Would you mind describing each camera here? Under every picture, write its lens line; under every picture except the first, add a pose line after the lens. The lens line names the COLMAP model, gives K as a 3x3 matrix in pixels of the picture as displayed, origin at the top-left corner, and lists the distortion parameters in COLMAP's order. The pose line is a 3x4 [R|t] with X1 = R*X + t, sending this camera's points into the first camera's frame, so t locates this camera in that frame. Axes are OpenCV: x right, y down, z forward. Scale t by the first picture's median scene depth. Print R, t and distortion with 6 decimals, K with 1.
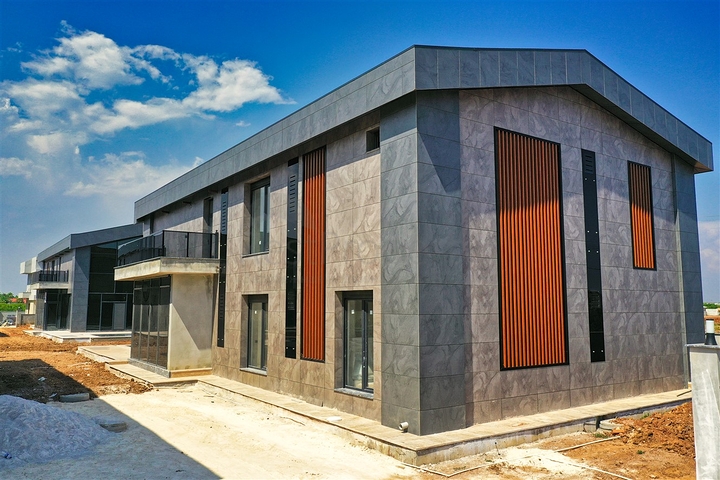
lens RADIAL K [[573.0, 0, 360.0], [0, 573.0, 240.0], [0, 0, 1]] dist [0.002175, -0.003460]
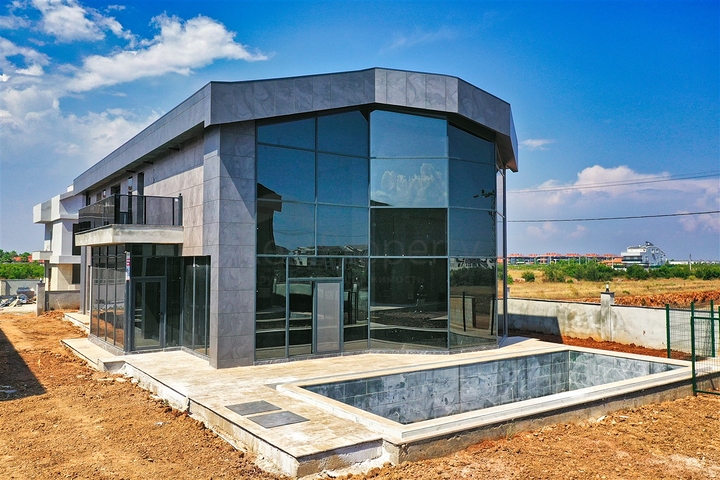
lens RADIAL K [[573.0, 0, 360.0], [0, 573.0, 240.0], [0, 0, 1]] dist [0.002175, -0.003460]
pose [[0.999998, 0.001568, -0.000851, -0.389280], [-0.001502, 0.997410, 0.071907, 0.054715], [0.000962, -0.071905, 0.997411, 0.613997]]
